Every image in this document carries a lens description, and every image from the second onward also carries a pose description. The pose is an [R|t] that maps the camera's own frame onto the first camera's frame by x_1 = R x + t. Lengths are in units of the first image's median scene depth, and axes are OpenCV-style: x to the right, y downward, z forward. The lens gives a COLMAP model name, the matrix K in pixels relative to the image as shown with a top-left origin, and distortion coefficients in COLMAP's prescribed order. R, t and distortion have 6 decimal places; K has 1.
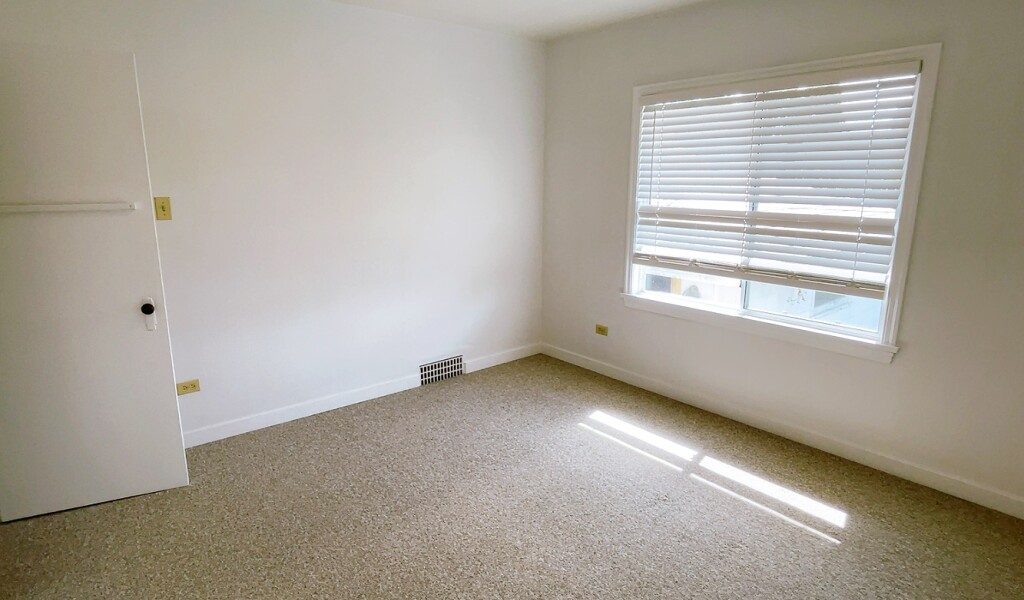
lens RADIAL K [[563.7, 0, 502.6], [0, 563.7, 301.6], [0, 0, 1]] dist [0.000825, -0.000293]
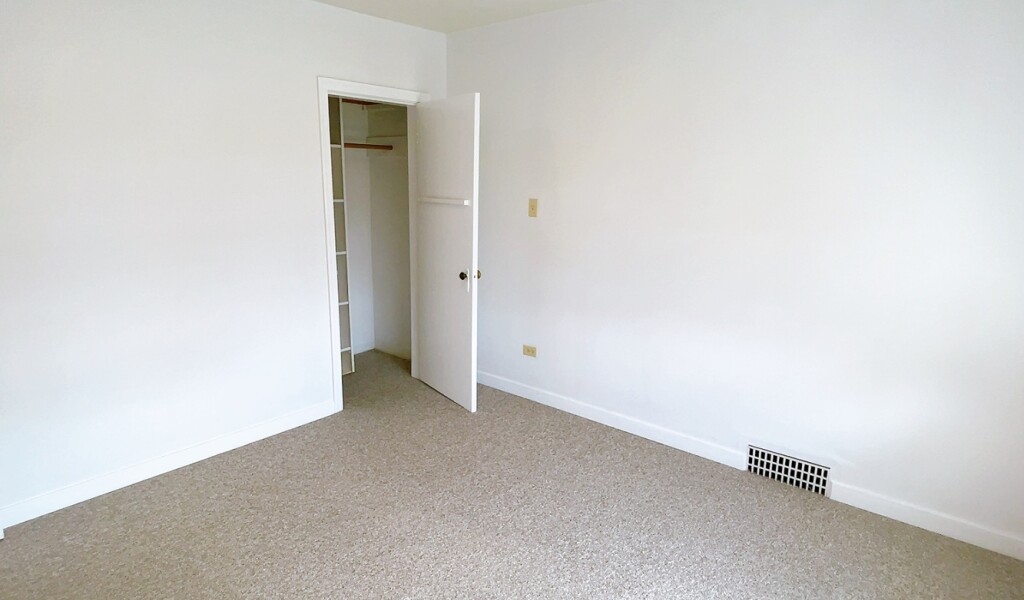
lens RADIAL K [[563.7, 0, 502.6], [0, 563.7, 301.6], [0, 0, 1]] dist [0.000825, -0.000293]
pose [[0.166957, 0.213731, -0.962520, 0.609081], [-0.225946, 0.958537, 0.173655, -0.156048], [0.959726, 0.188485, 0.208326, 0.659970]]
